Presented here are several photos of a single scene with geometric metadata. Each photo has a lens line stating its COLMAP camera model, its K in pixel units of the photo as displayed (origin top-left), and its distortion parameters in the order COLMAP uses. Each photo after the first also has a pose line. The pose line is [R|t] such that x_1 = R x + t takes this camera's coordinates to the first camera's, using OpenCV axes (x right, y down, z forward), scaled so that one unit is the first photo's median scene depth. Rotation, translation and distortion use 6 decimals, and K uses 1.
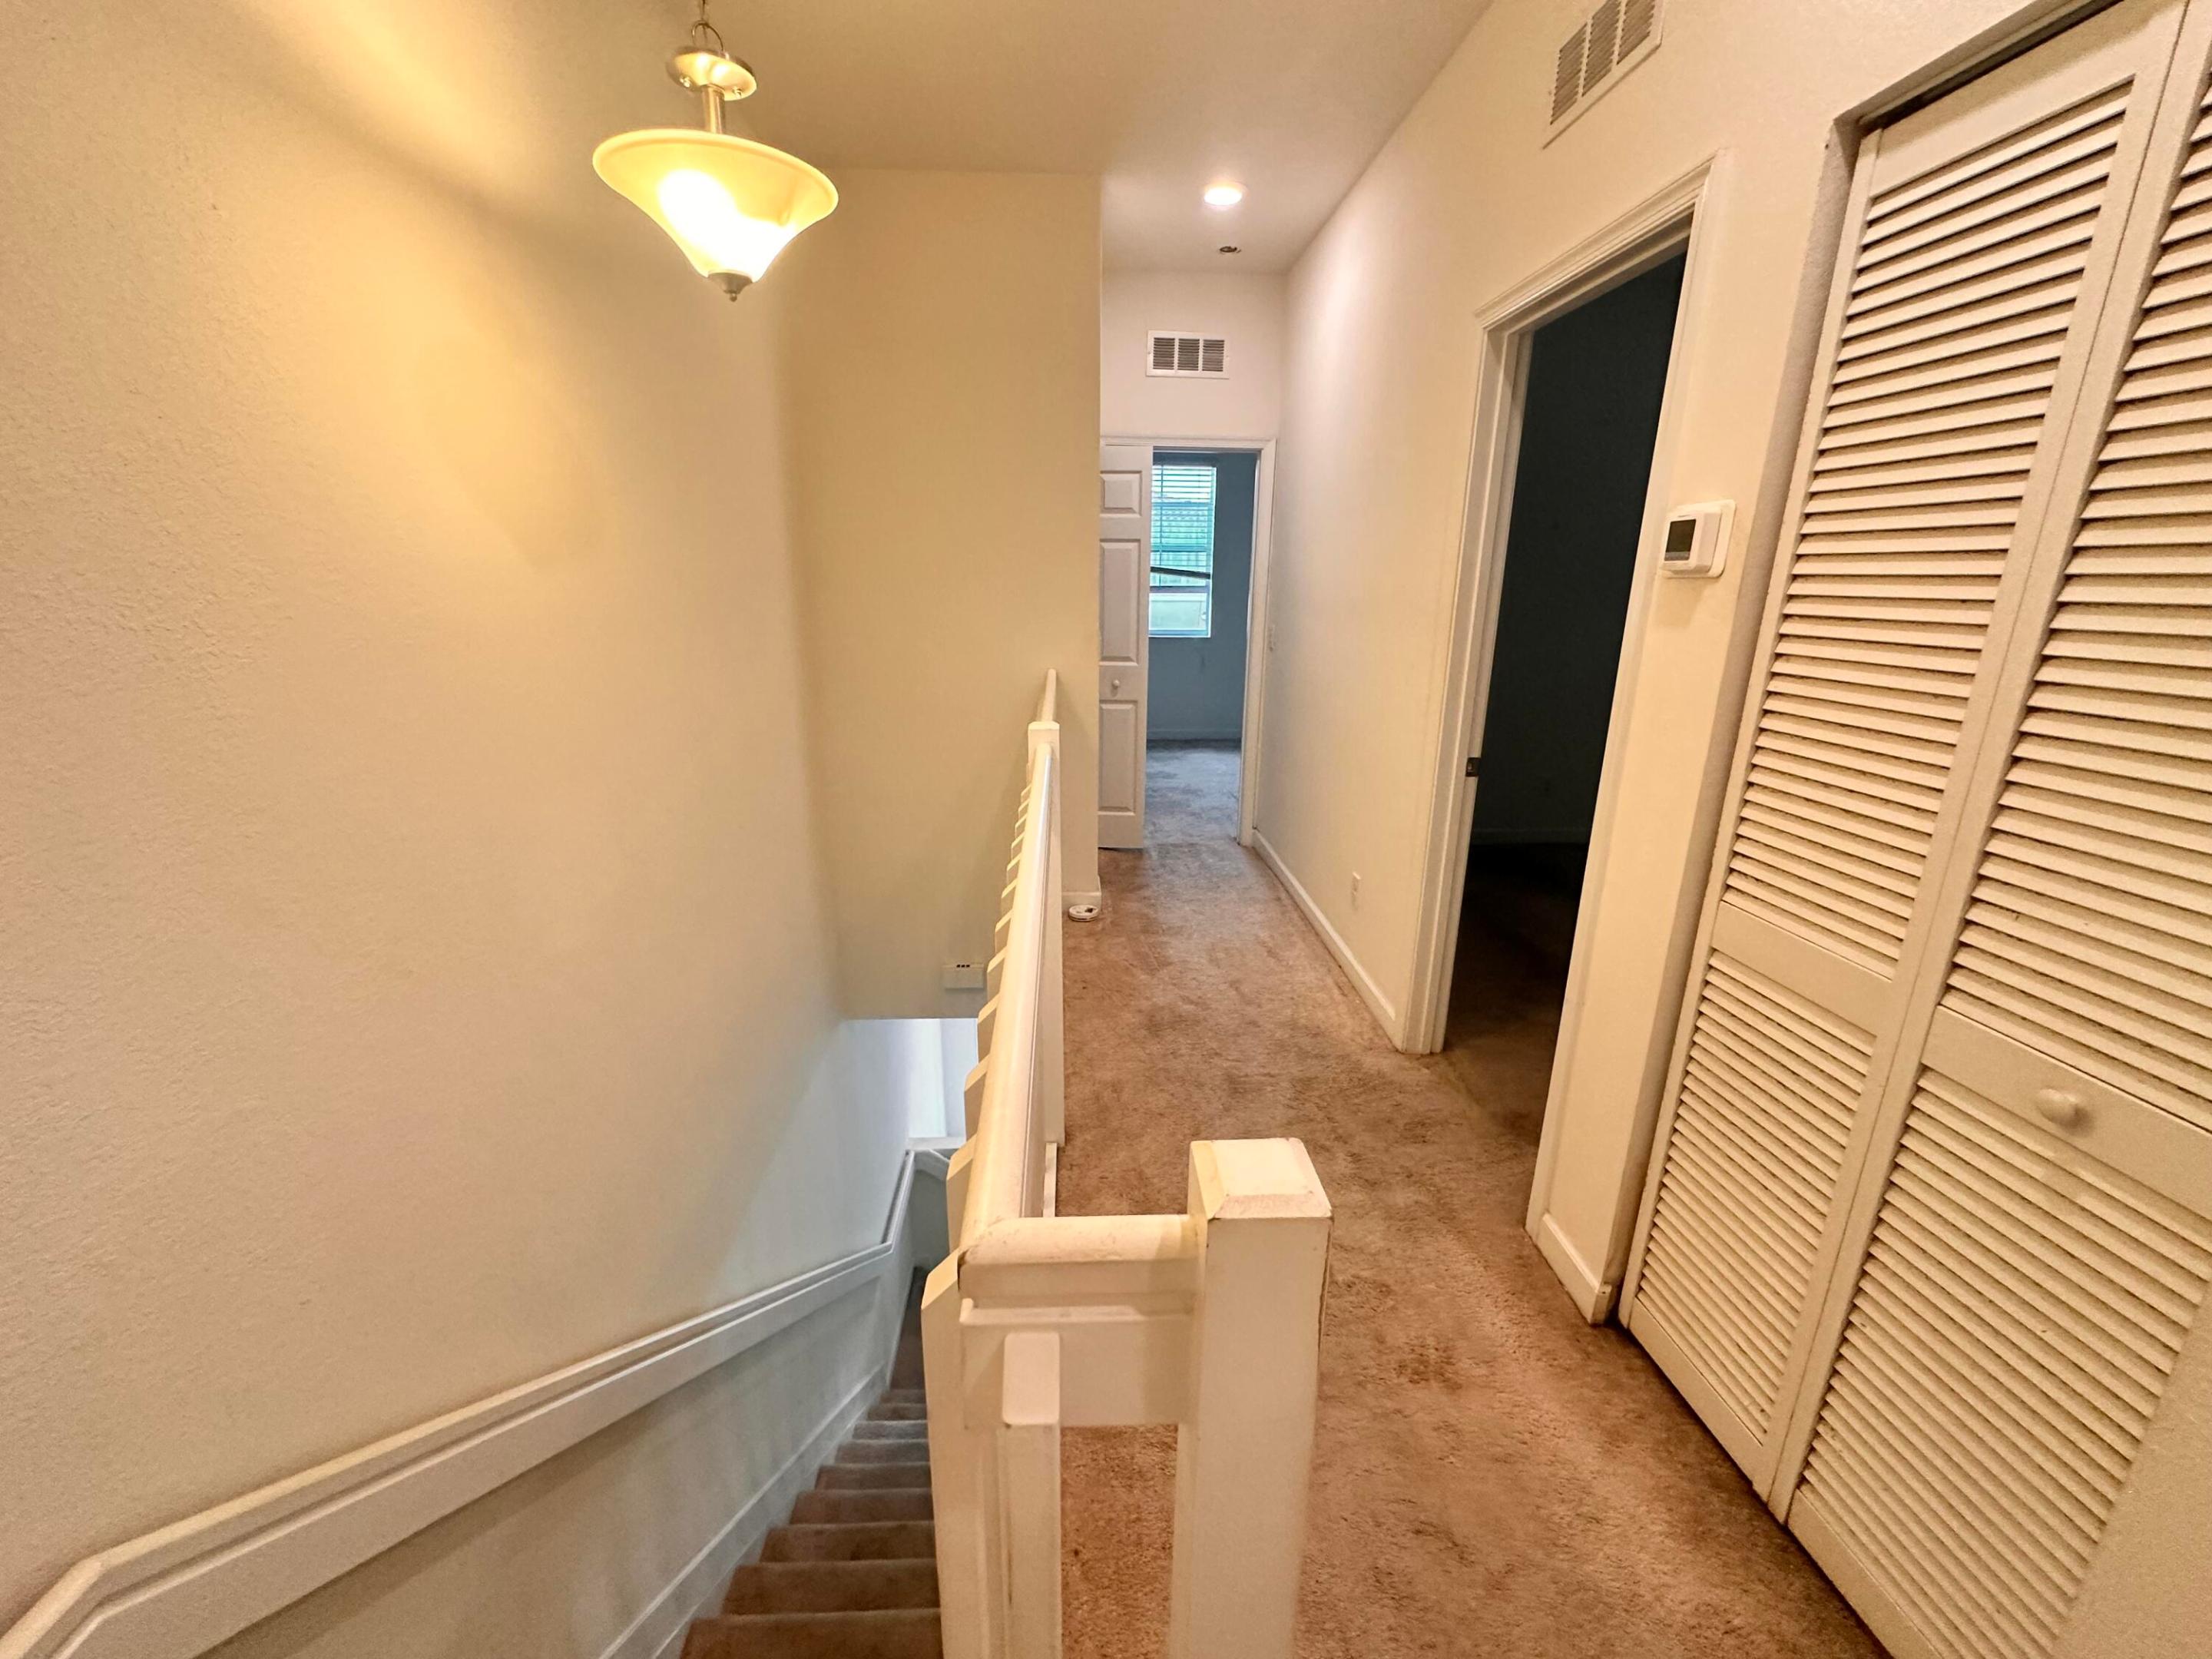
lens RADIAL K [[884.7, 0, 1100.1], [0, 884.7, 830.4], [0, 0, 1]] dist [-0.004200, 0.000995]
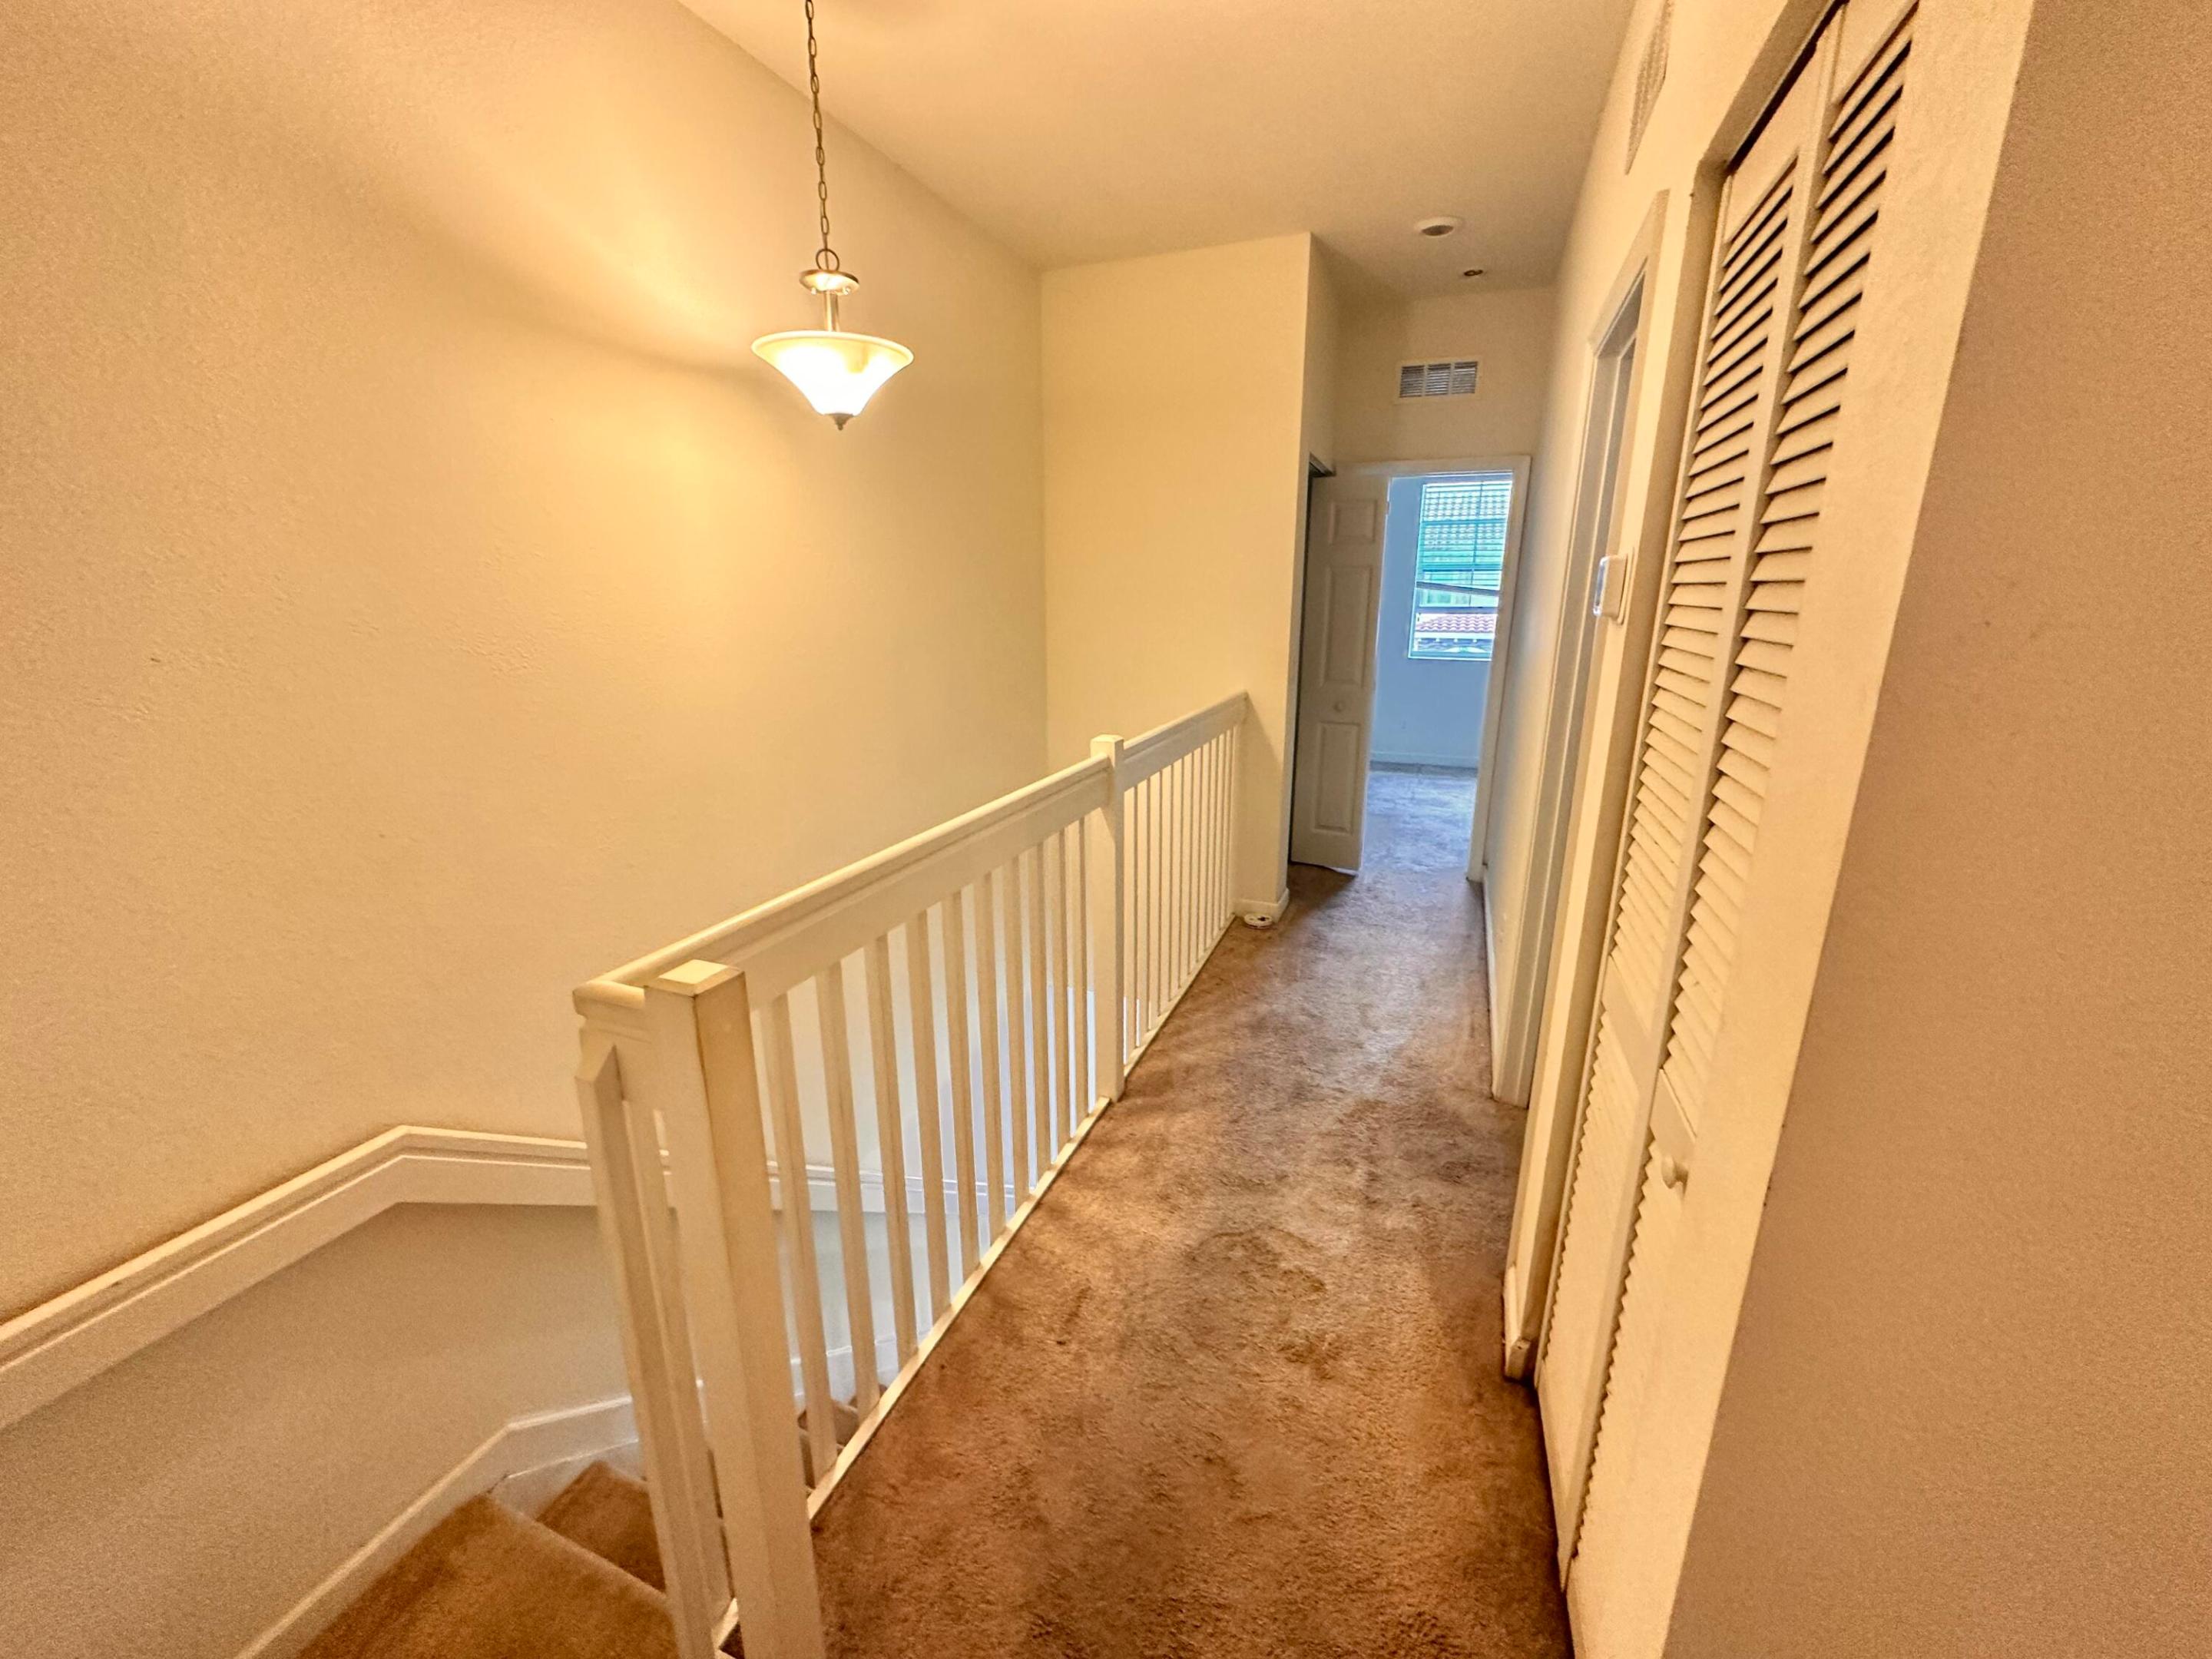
lens RADIAL K [[884.7, 0, 1098.2], [0, 884.7, 831.2], [0, 0, 1]] dist [-0.004200, 0.000995]
pose [[0.910742, 0.098380, -0.401087, 0.301352], [-0.103602, 0.994581, 0.008707, -0.003457], [0.399770, 0.033624, 0.915999, -0.063318]]
